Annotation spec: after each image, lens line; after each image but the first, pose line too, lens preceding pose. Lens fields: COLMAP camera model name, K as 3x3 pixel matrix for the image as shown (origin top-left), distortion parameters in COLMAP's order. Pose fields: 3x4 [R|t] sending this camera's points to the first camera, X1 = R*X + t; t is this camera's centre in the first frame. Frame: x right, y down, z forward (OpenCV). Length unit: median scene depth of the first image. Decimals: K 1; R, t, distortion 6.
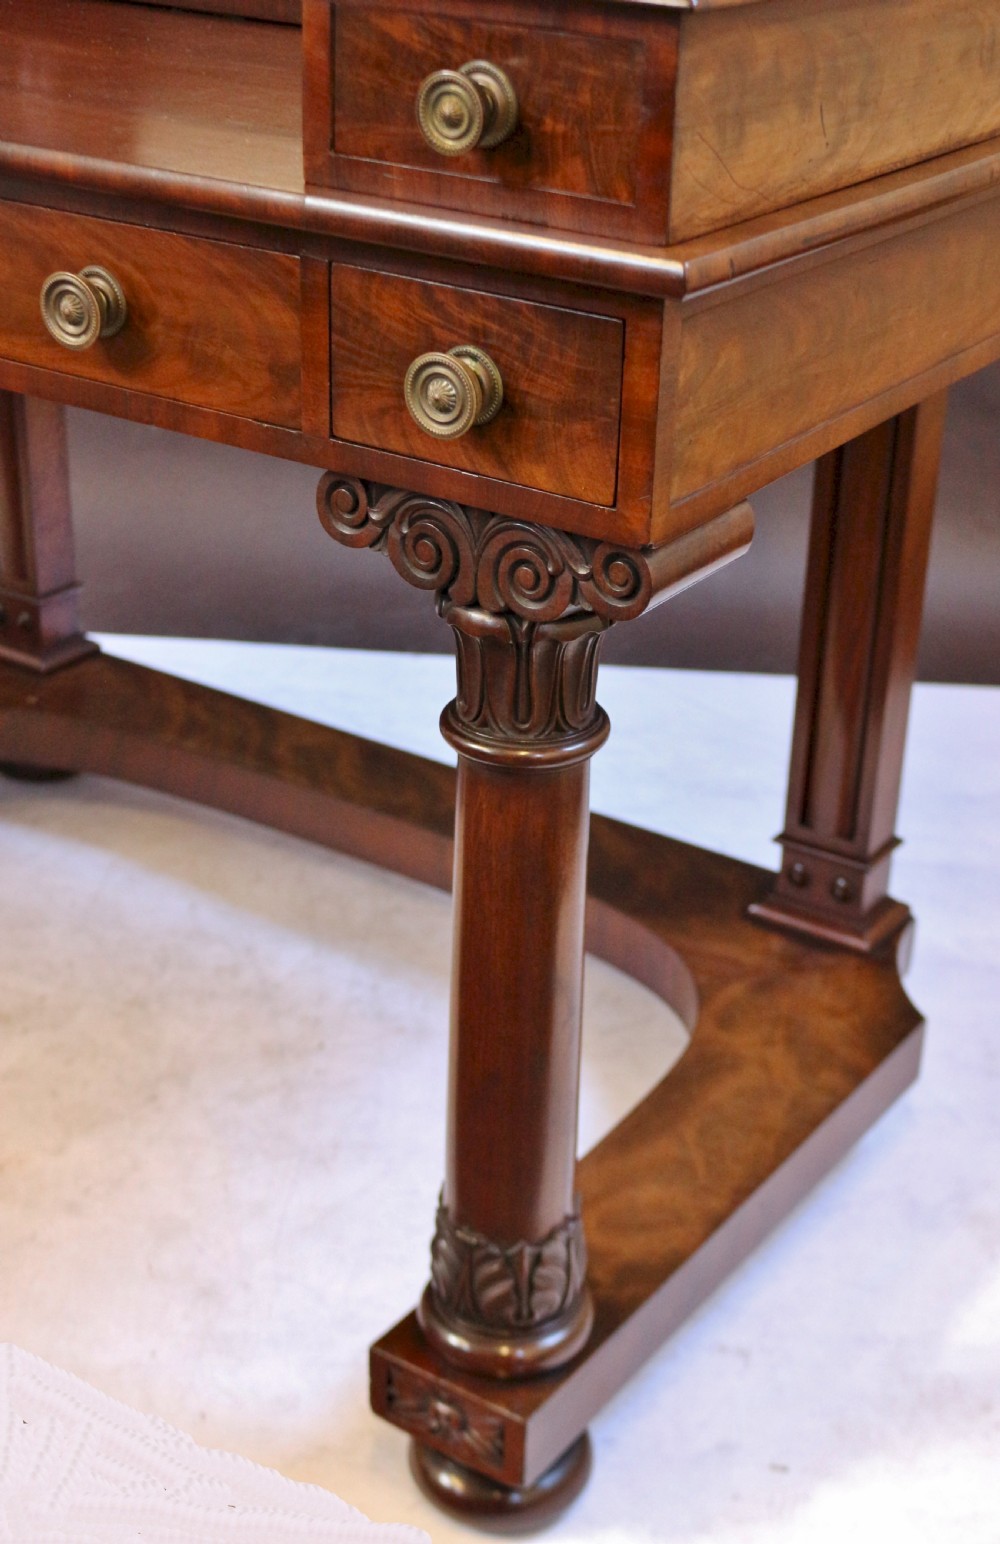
lens RADIAL K [[2295.0, 0, 500.0], [0, 2295.0, 772.0], [0, 0, 1]] dist [-0.032361, -0.071000]
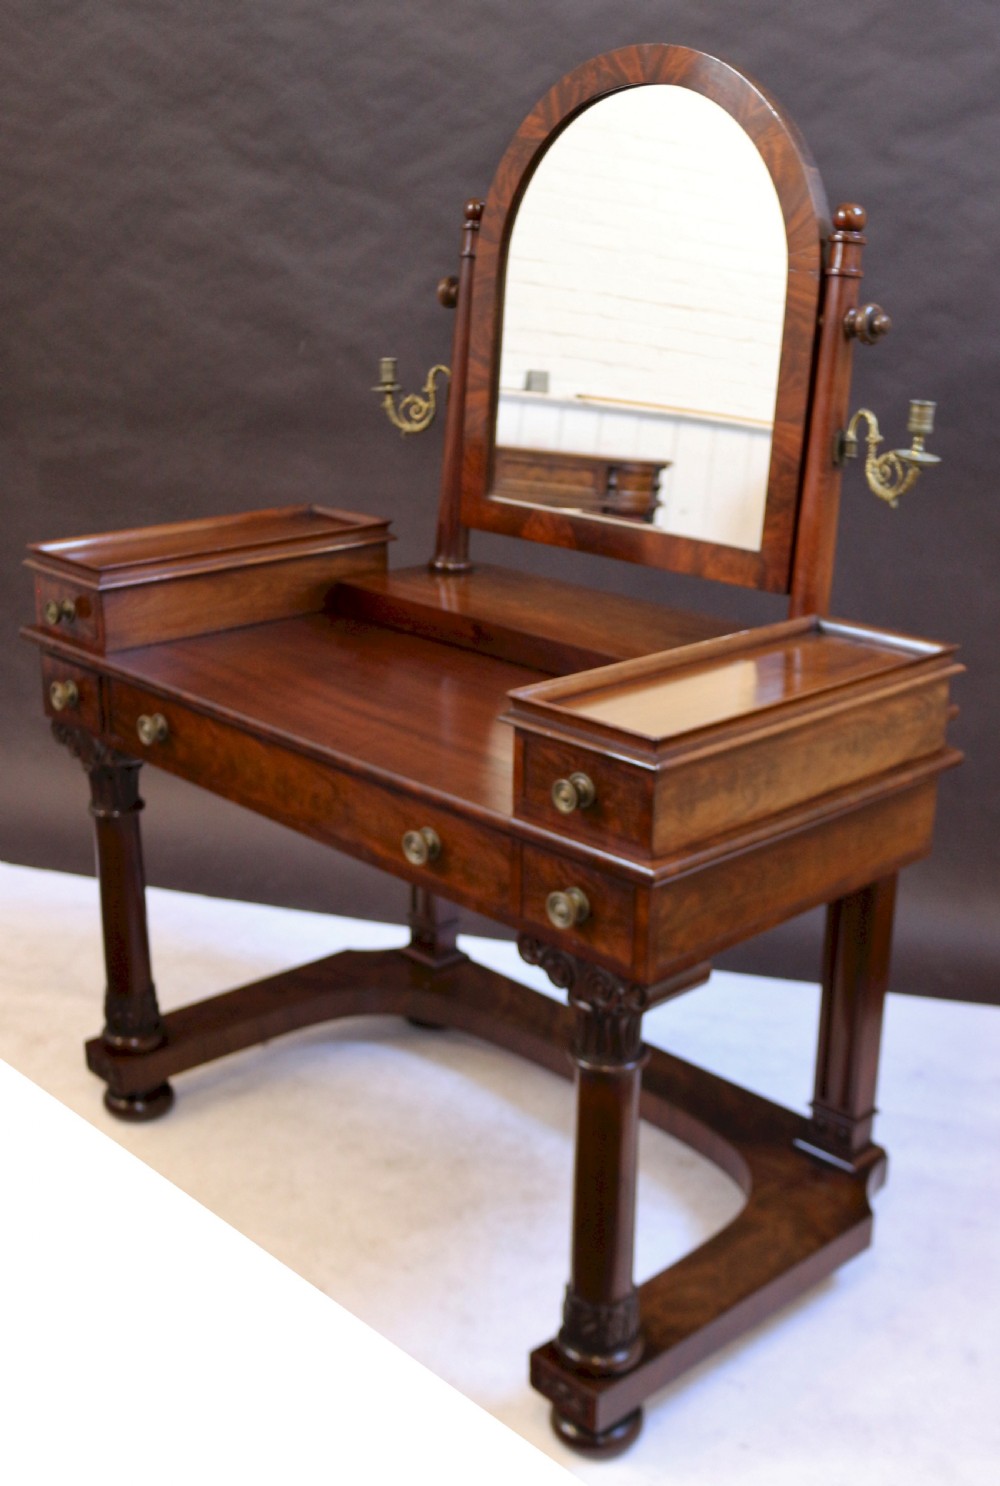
lens RADIAL K [[1689.1, 0, 500.0], [0, 1689.1, 743.0], [0, 0, 1]] dist [-0.051111, 0.003671]
pose [[0.977041, 0.047214, -0.207755, 0.229032], [-0.075754, 0.988399, -0.131637, -0.093303], [0.199130, 0.144353, 0.969283, -0.588839]]
